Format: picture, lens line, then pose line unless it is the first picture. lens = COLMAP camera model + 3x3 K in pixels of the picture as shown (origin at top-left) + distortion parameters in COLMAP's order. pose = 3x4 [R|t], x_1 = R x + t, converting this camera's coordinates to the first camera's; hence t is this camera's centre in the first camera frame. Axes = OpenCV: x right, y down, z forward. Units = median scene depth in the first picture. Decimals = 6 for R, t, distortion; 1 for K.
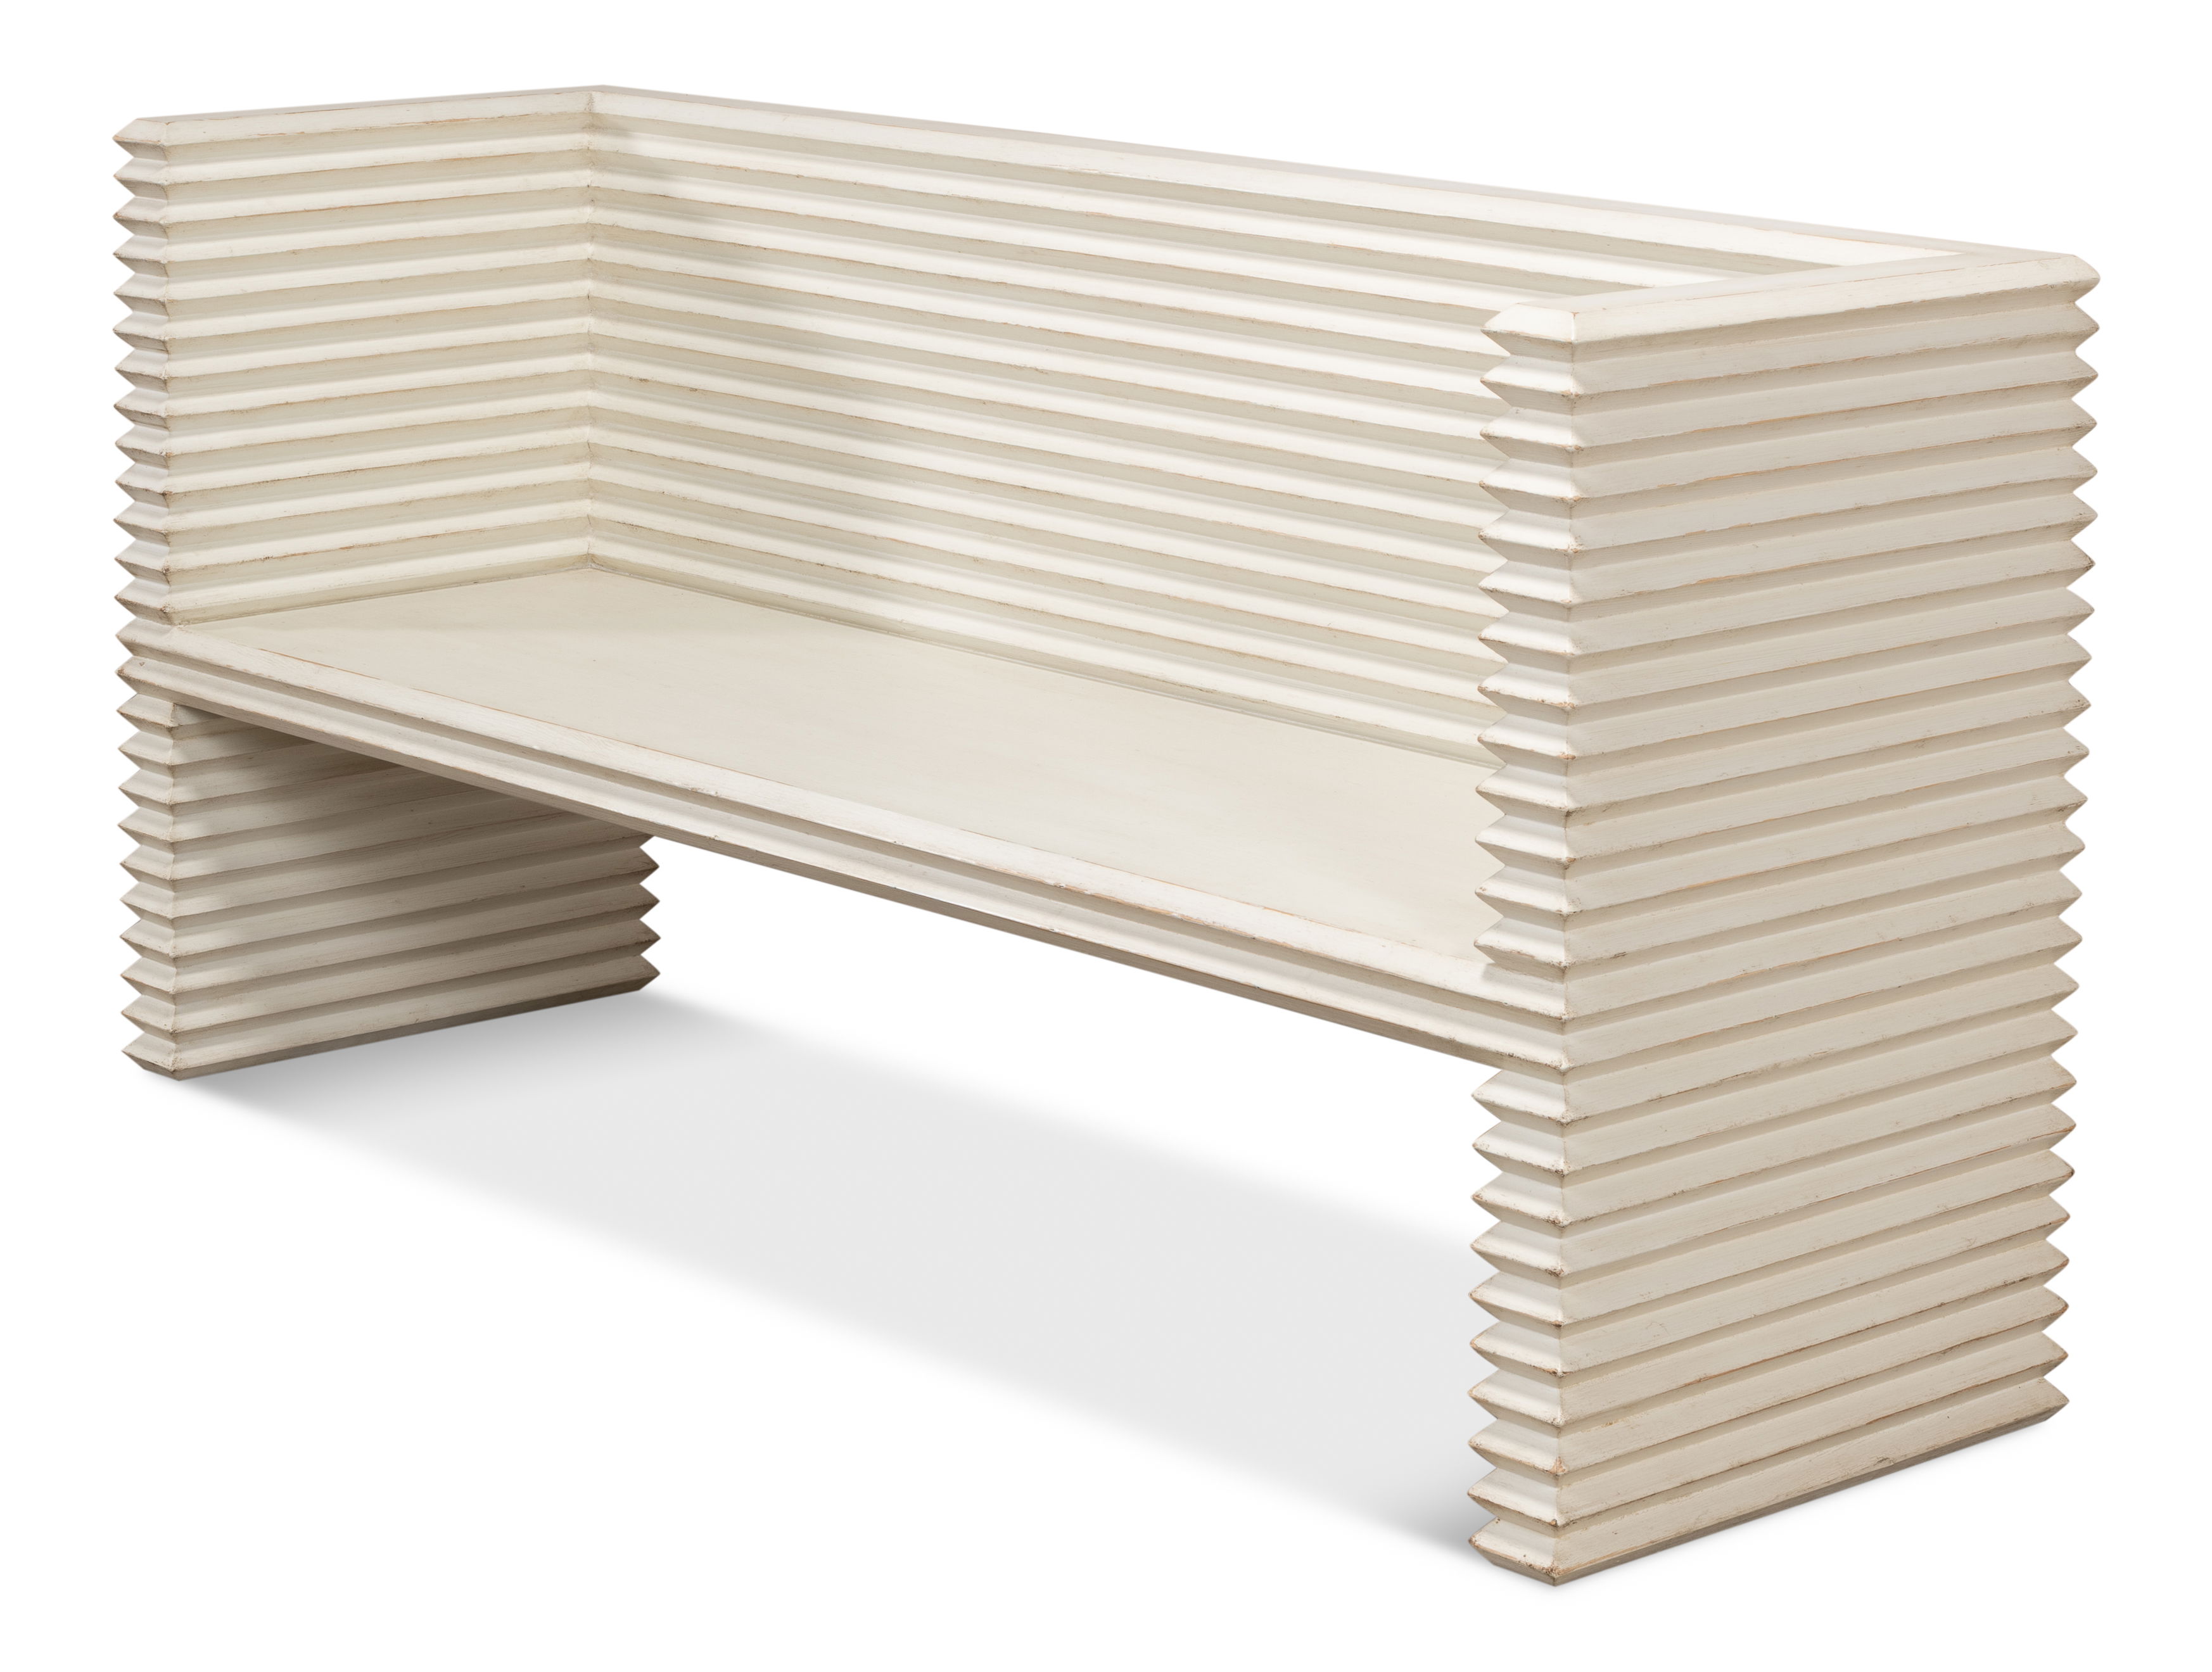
lens RADIAL K [[5653.1, 0, 1106.0], [0, 5653.1, 836.0], [0, 0, 1]] dist [-0.036597, -0.957229]
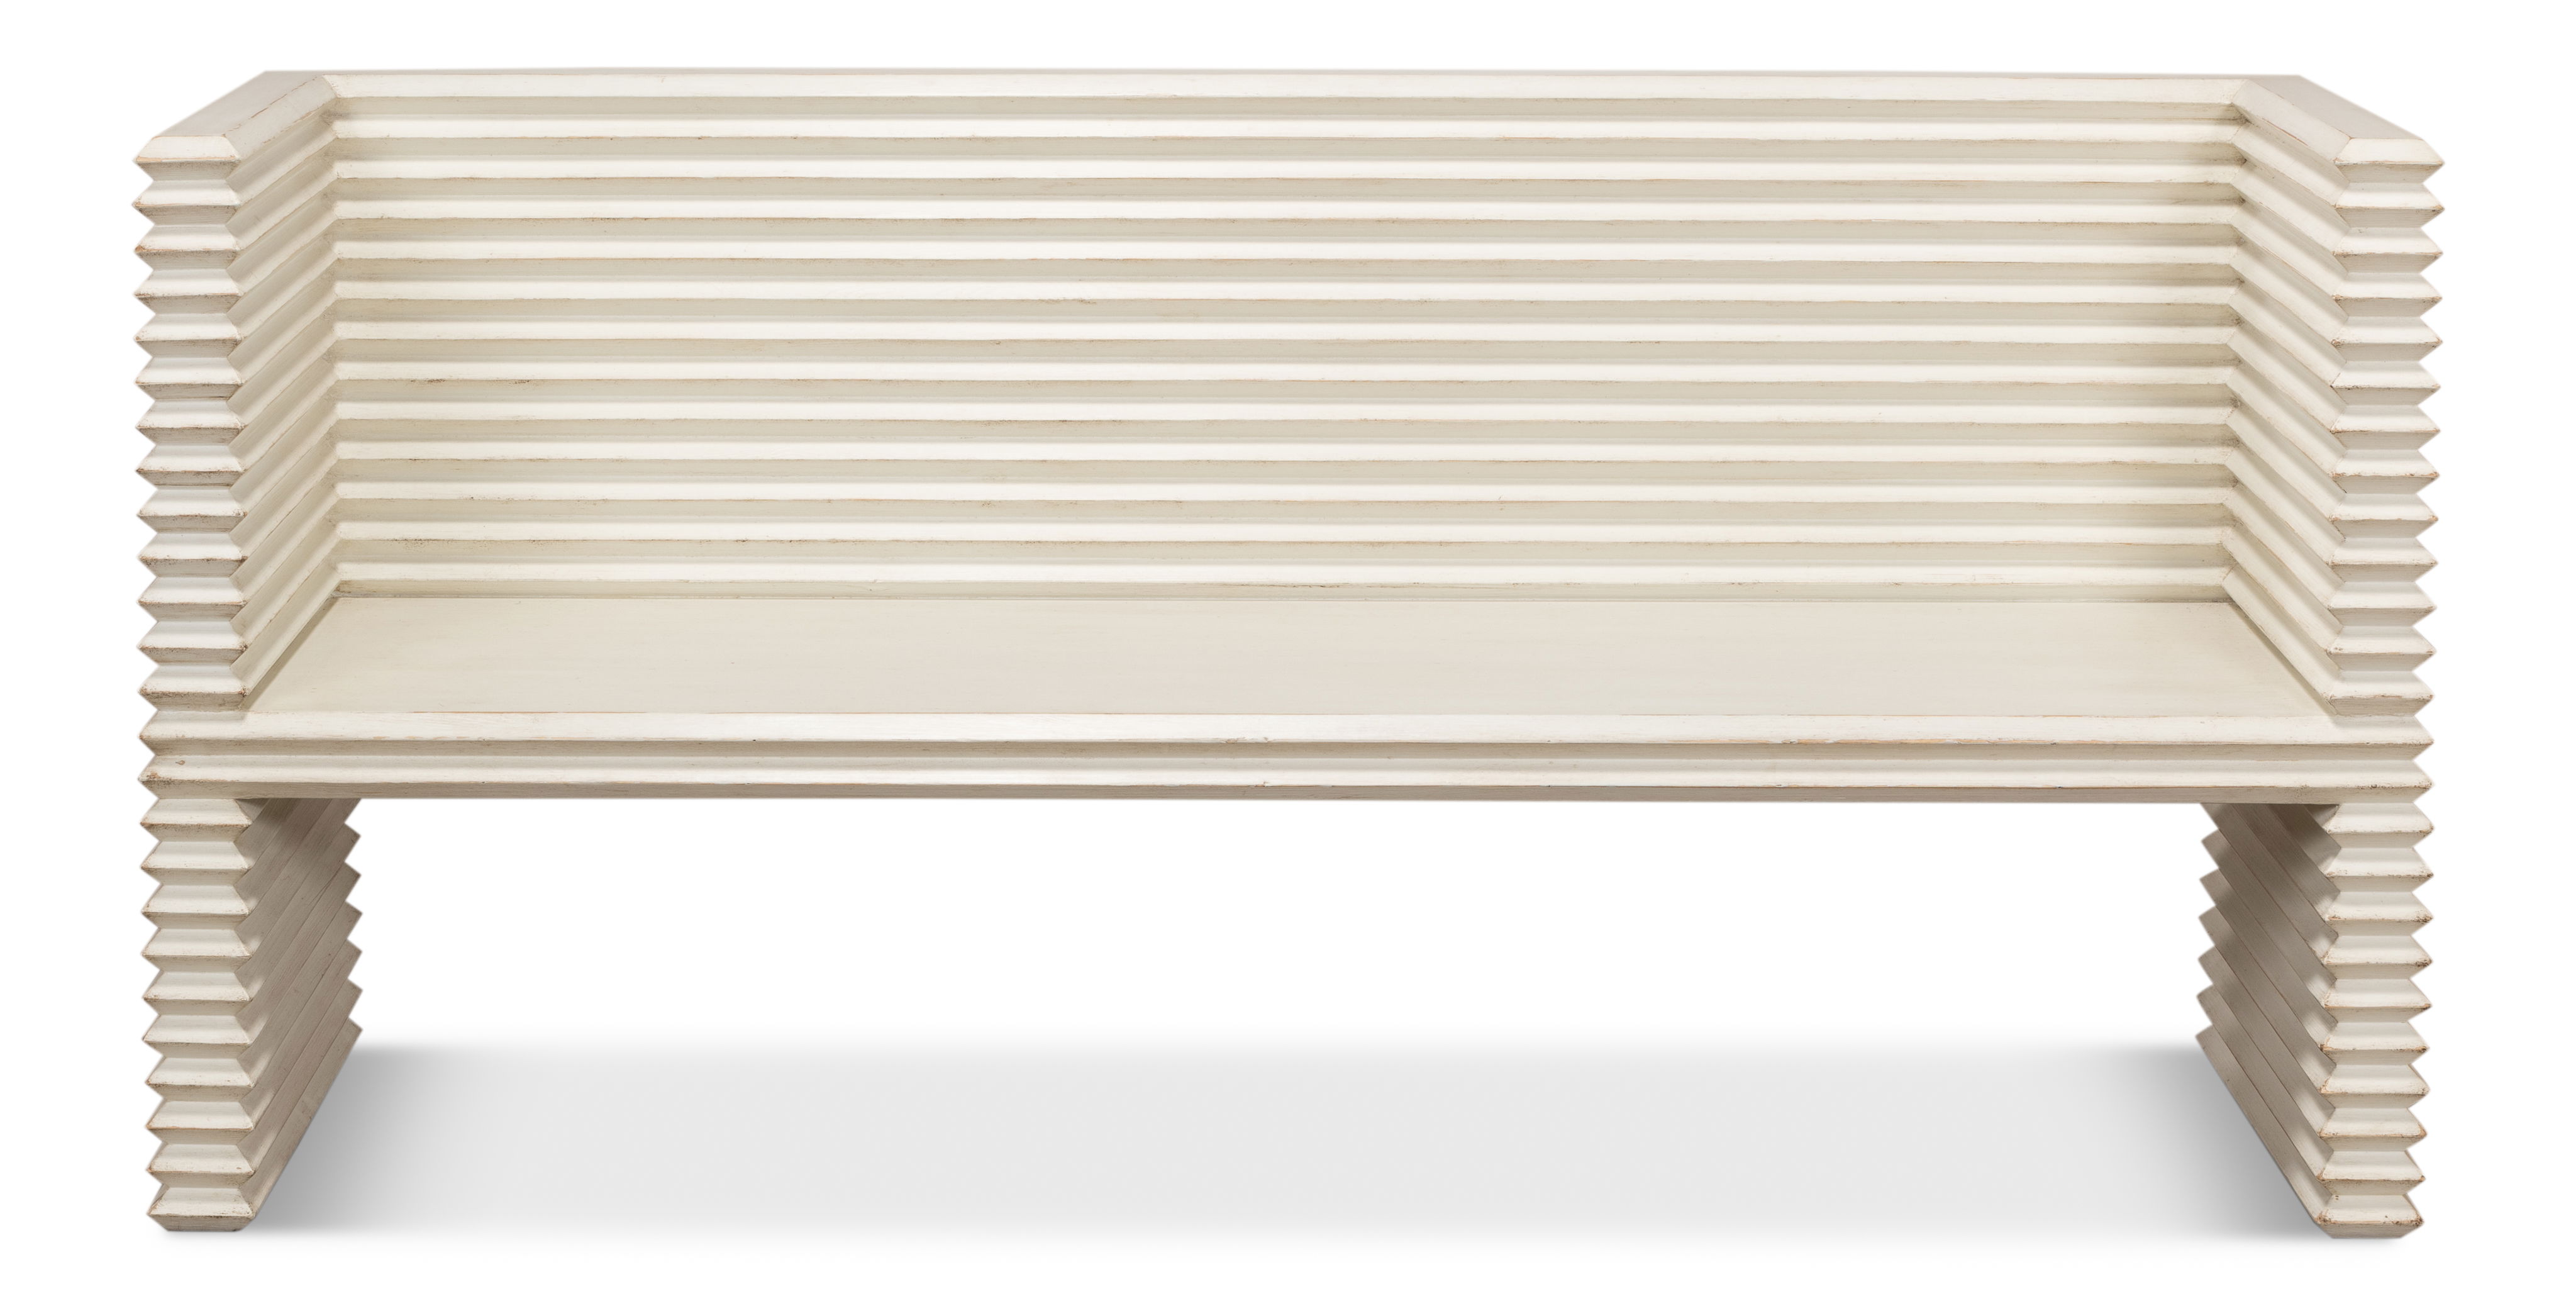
lens RADIAL K [[5606.7, 0, 1288.0], [0, 5606.7, 653.0], [0, 0, 1]] dist [-0.039818, -0.369324]
pose [[0.661596, -0.153099, 0.734065, -0.715919], [0.165479, 0.984610, 0.056211, -0.070065], [-0.731374, 0.084283, 0.676748, 0.304615]]
